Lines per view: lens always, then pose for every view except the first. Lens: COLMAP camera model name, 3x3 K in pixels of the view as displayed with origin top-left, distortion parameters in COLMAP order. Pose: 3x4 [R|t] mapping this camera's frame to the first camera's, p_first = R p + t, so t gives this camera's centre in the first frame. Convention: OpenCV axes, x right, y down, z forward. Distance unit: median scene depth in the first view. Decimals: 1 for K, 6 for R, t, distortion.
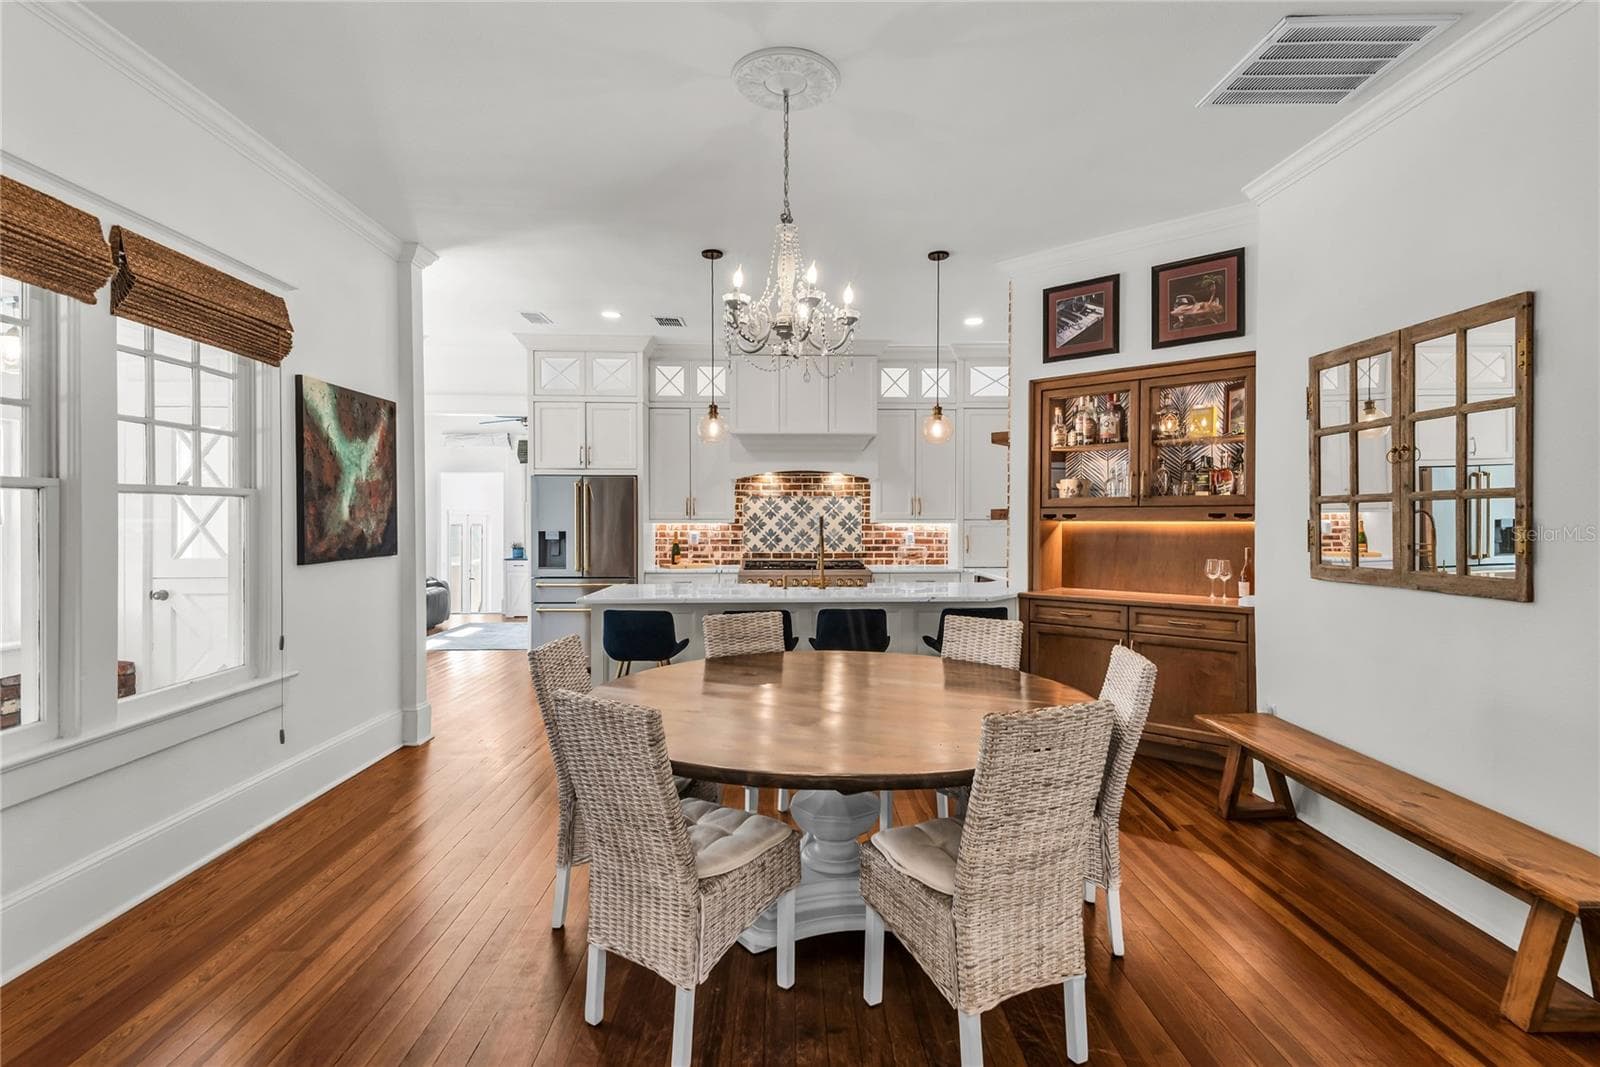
lens RADIAL K [[809.5, 0, 806.3], [0, 809.5, 521.9], [0, 0, 1]] dist [0.035252, -0.000312]
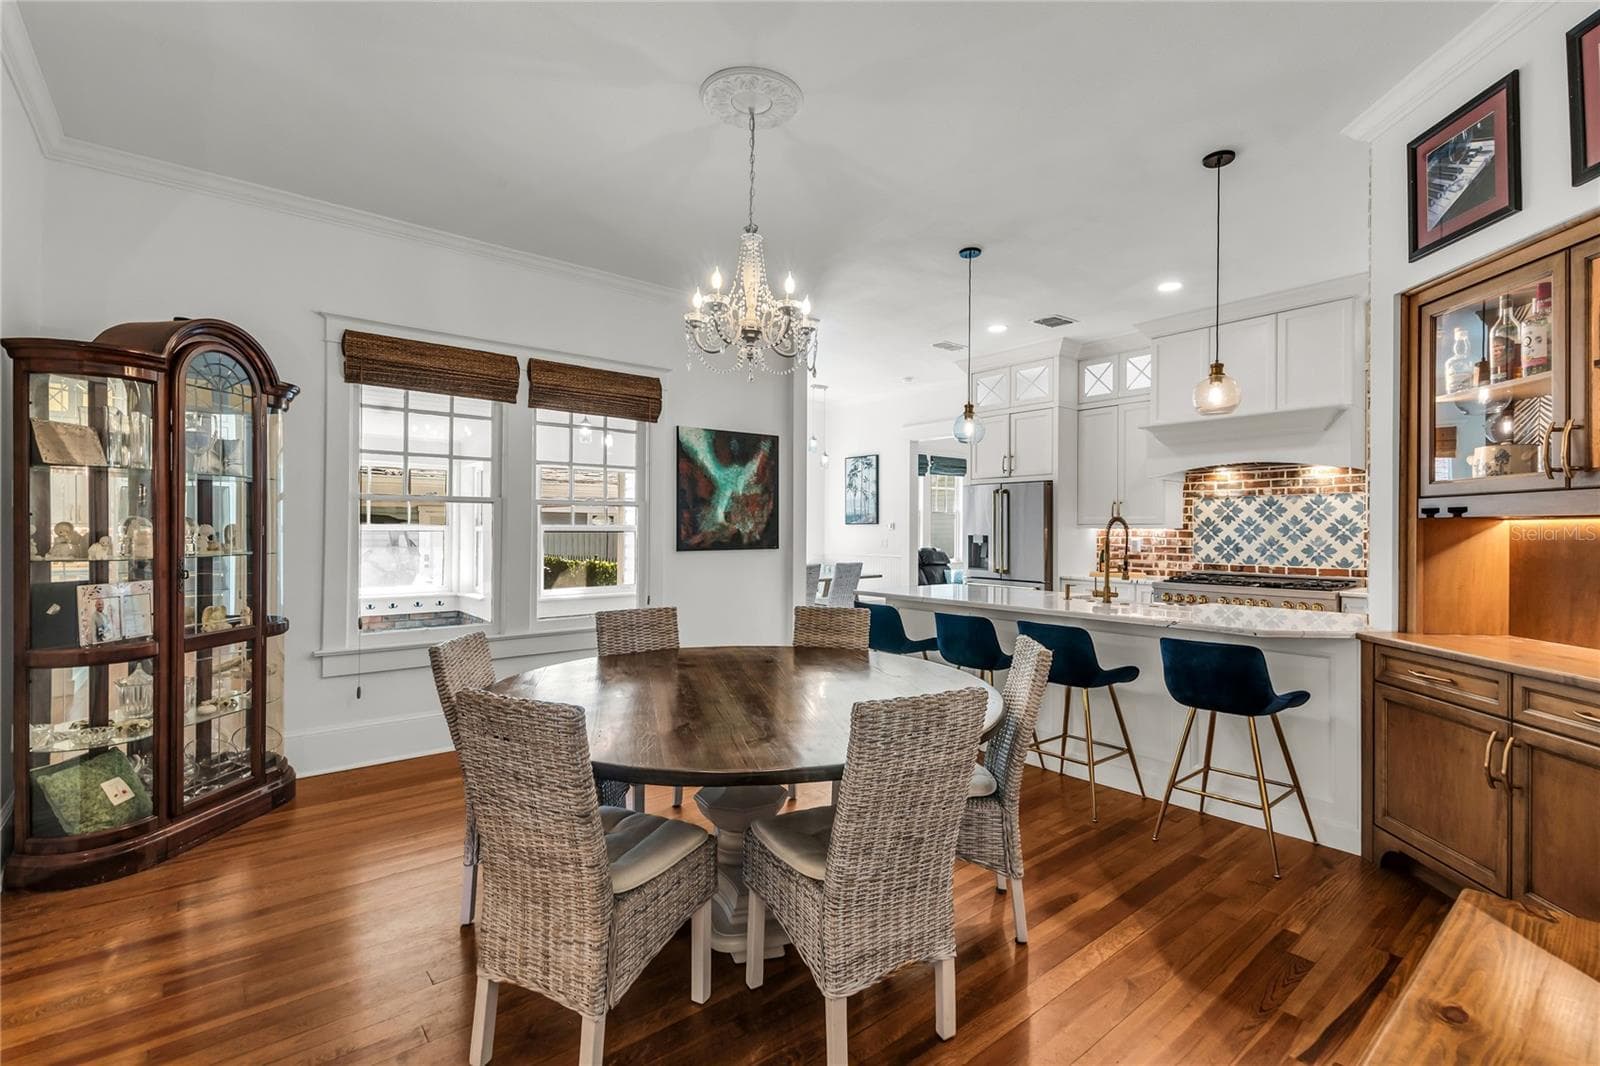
lens RADIAL K [[738.1, 0, 808.8], [0, 738.1, 517.5], [0, 0, 1]] dist [0.034372, -0.021107]
pose [[0.588530, -0.012253, -0.808382, 0.338780], [-0.006985, 0.999771, -0.020239, 0.008656], [0.808445, 0.017557, 0.588310, 0.214391]]
